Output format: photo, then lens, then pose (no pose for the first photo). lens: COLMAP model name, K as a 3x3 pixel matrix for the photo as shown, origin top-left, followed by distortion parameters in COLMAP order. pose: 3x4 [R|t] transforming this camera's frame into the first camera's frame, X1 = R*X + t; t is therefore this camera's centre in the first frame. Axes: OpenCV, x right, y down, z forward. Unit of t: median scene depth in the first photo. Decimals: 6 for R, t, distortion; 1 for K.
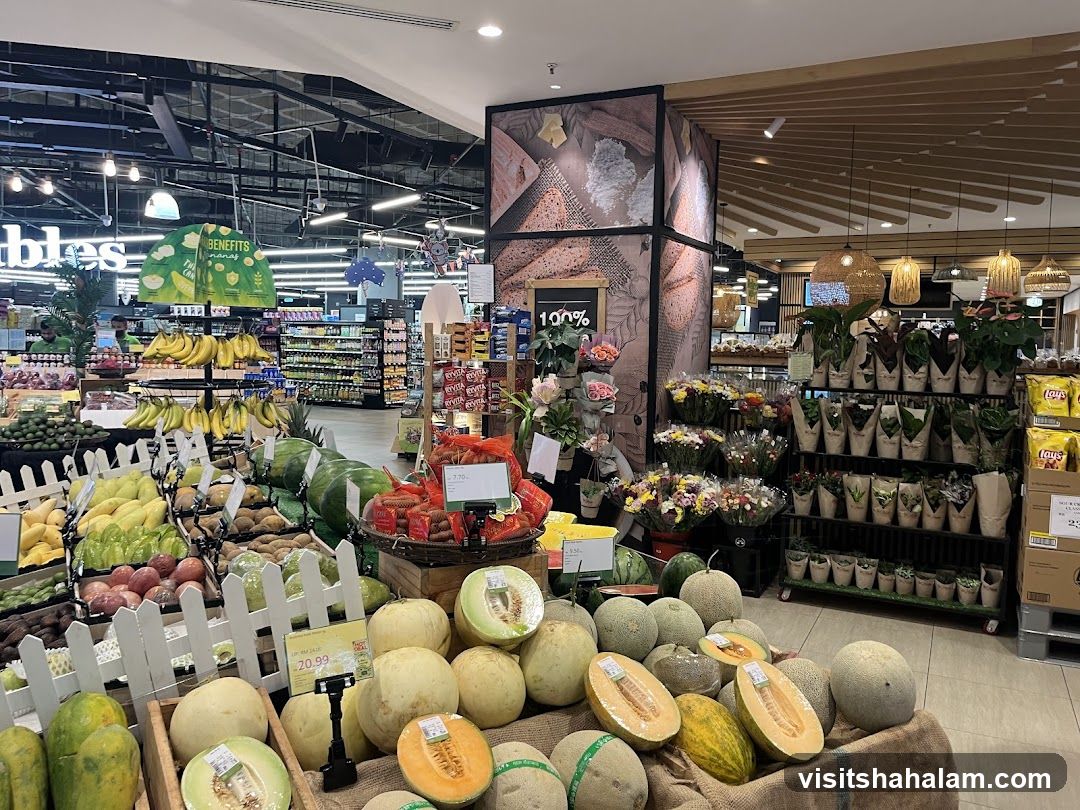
lens RADIAL K [[833.2, 0, 540.0], [0, 833.2, 405.0], [0, 0, 1]] dist [-0.005291, -0.003886]
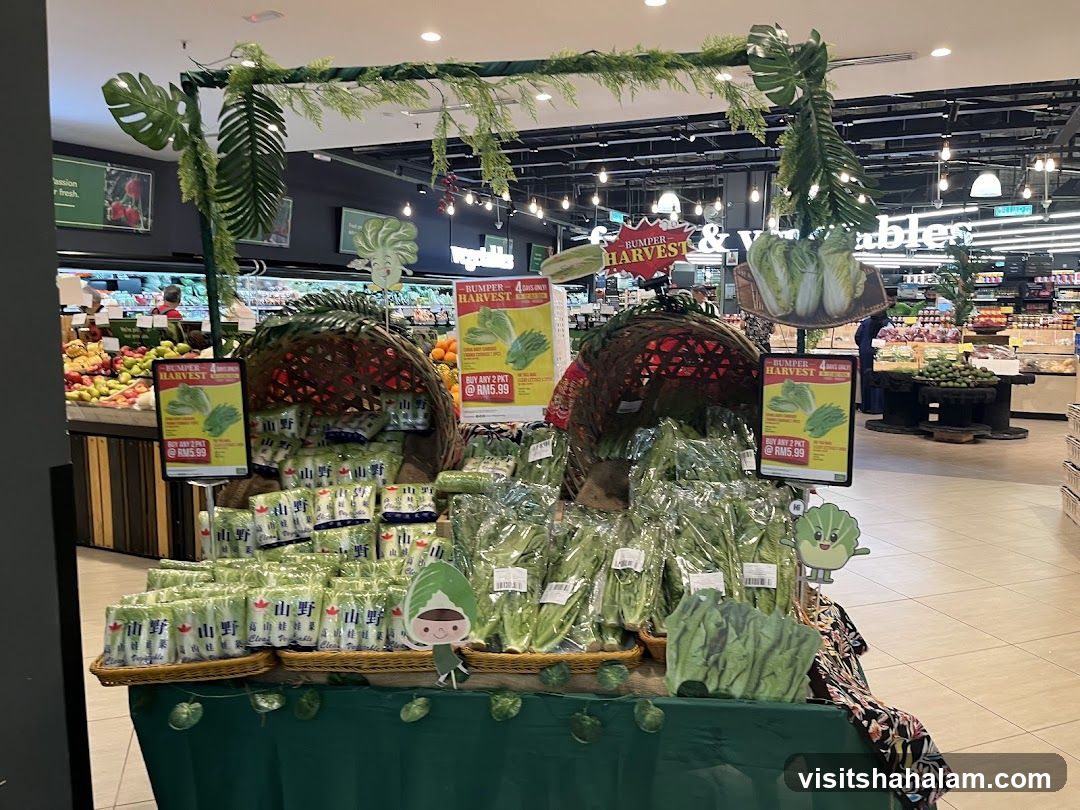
lens RADIAL K [[833.2, 0, 540.0], [0, 833.2, 405.0], [0, 0, 1]] dist [-0.005291, -0.003886]
pose [[0.732369, 0.068605, -0.677443, -0.157406], [-0.041857, 0.997566, 0.055773, 0.031331], [0.679620, -0.012490, 0.733458, -0.369567]]
